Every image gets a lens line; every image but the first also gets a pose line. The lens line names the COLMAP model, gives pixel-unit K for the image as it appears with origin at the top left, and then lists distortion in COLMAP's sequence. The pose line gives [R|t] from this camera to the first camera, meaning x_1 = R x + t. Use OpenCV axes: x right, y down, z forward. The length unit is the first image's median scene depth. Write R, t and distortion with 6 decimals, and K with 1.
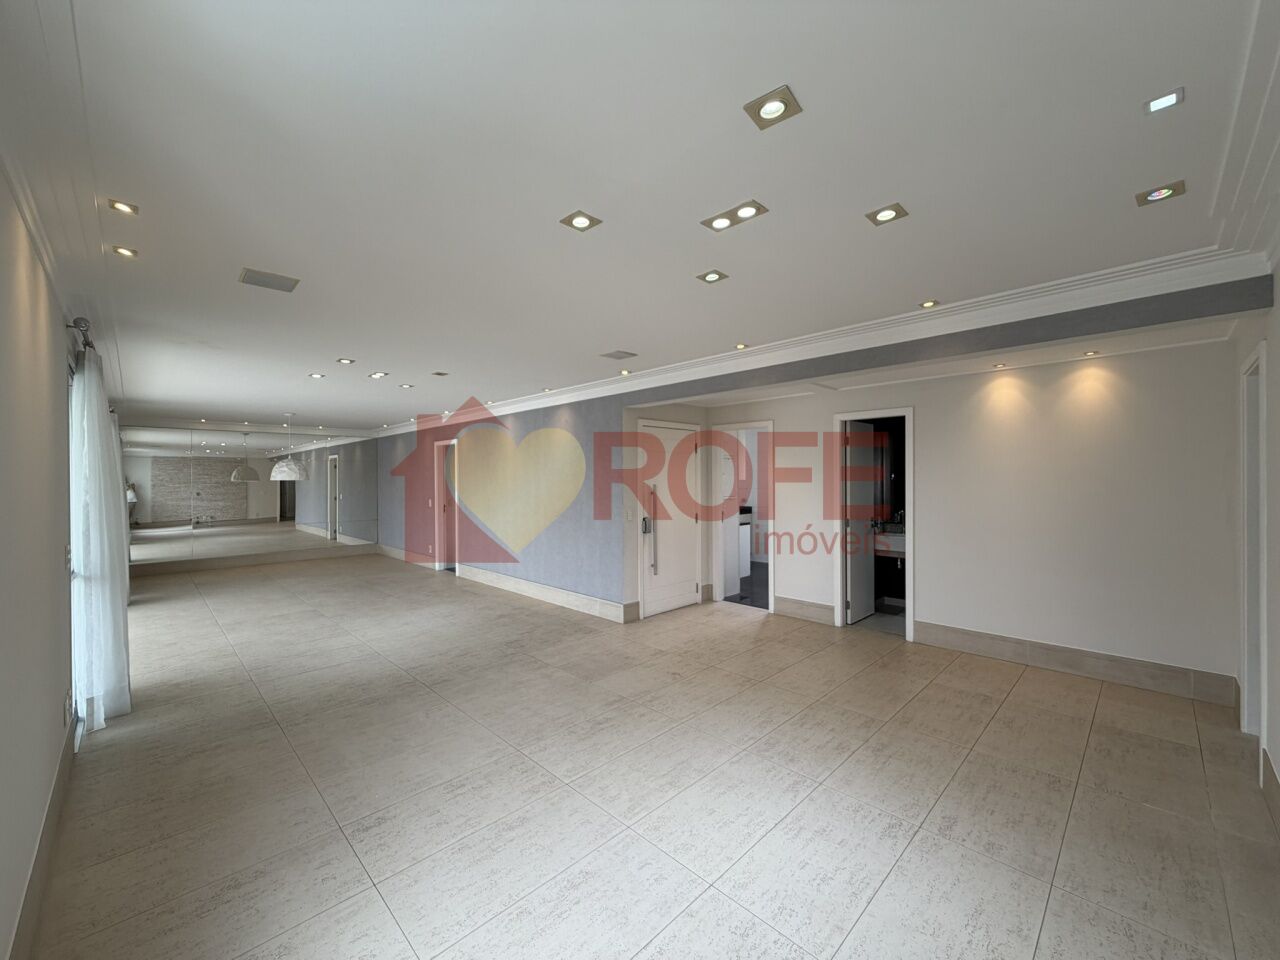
lens RADIAL K [[511.0, 0, 639.0], [0, 511.0, 479.0], [0, 0, 1]] dist [0.002750, -0.000238]
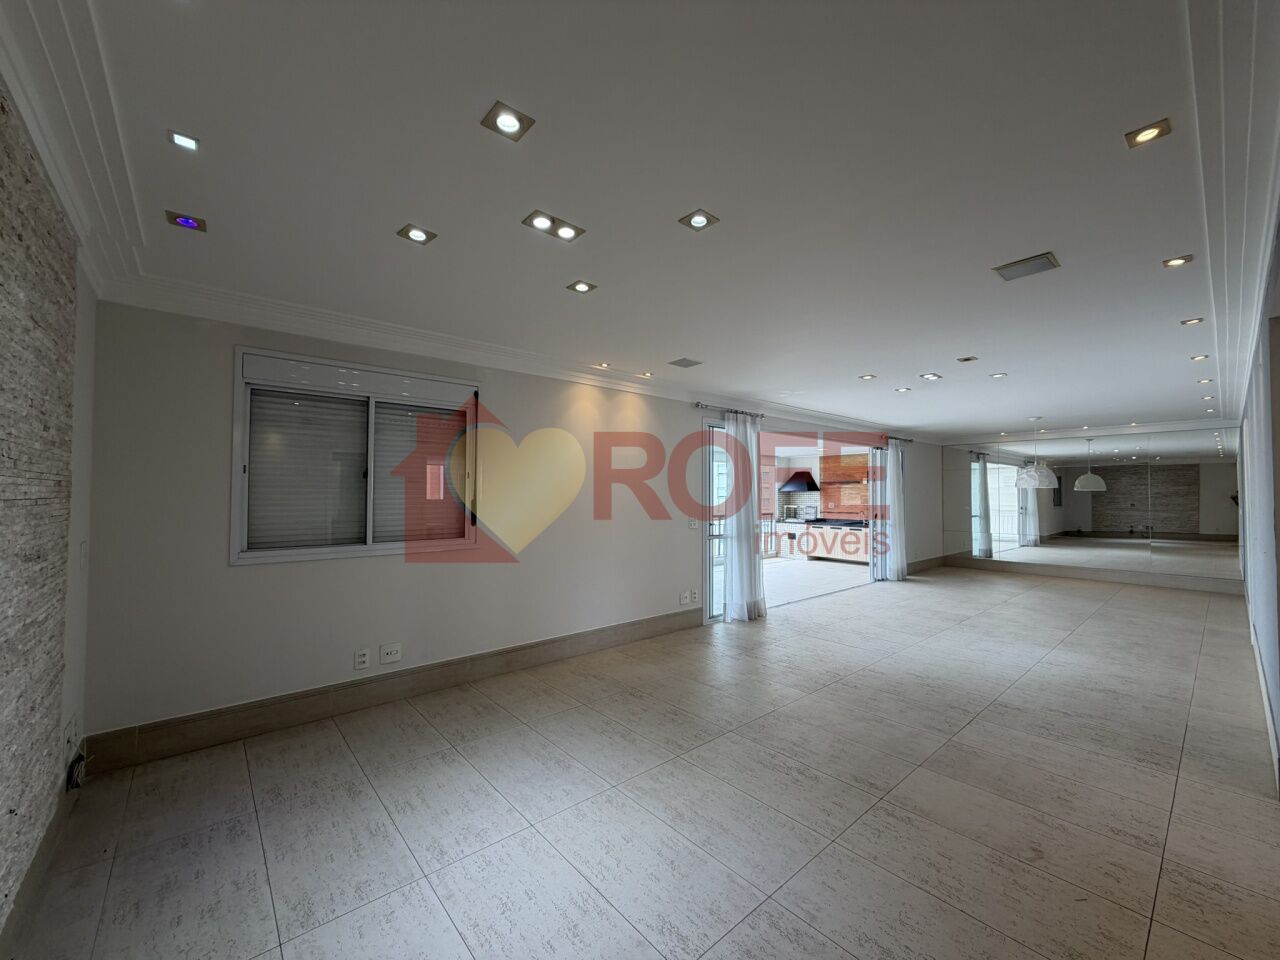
lens RADIAL K [[511.0, 0, 637.2], [0, 511.0, 480.7], [0, 0, 1]] dist [0.002750, -0.000238]
pose [[-0.062188, -0.011542, -0.997998, 0.557744], [-0.001213, 0.999933, -0.011488, 0.009020], [0.998064, 0.000496, -0.062198, 0.564055]]
